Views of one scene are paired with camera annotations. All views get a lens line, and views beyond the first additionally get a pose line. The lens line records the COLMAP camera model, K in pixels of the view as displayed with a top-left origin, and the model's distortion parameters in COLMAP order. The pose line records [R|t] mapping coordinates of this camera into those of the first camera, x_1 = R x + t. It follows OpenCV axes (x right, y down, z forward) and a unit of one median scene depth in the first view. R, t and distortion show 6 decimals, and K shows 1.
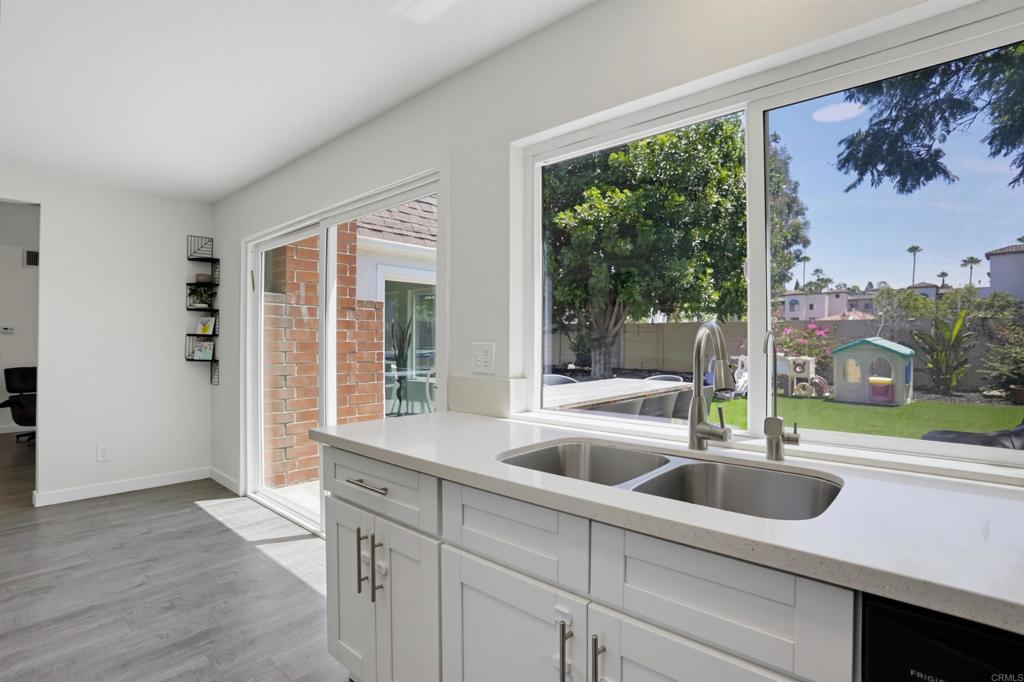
lens RADIAL K [[503.3, 0, 506.8], [0, 503.3, 331.4], [0, 0, 1]] dist [-0.069330, 0.030232]
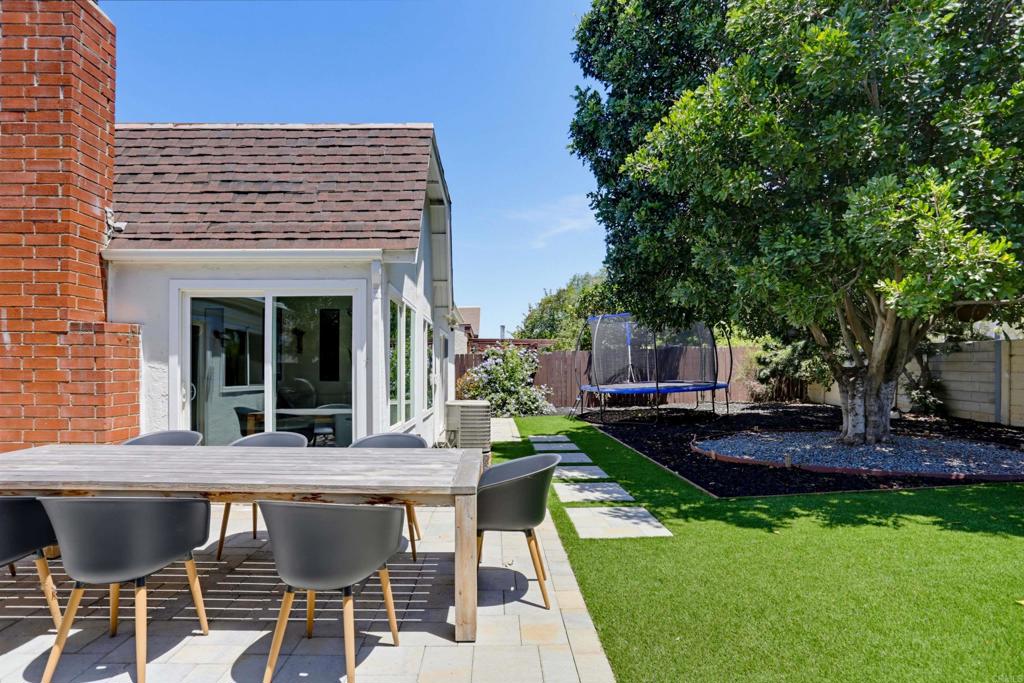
lens RADIAL K [[505.9, 0, 514.8], [0, 505.9, 372.1], [0, 0, 1]] dist [-0.065415, 0.024877]
pose [[0.699421, 0.003456, -0.714702, 0.454576], [0.009960, 0.999844, 0.014582, 0.009967], [0.714641, -0.017317, 0.699277, 0.508604]]
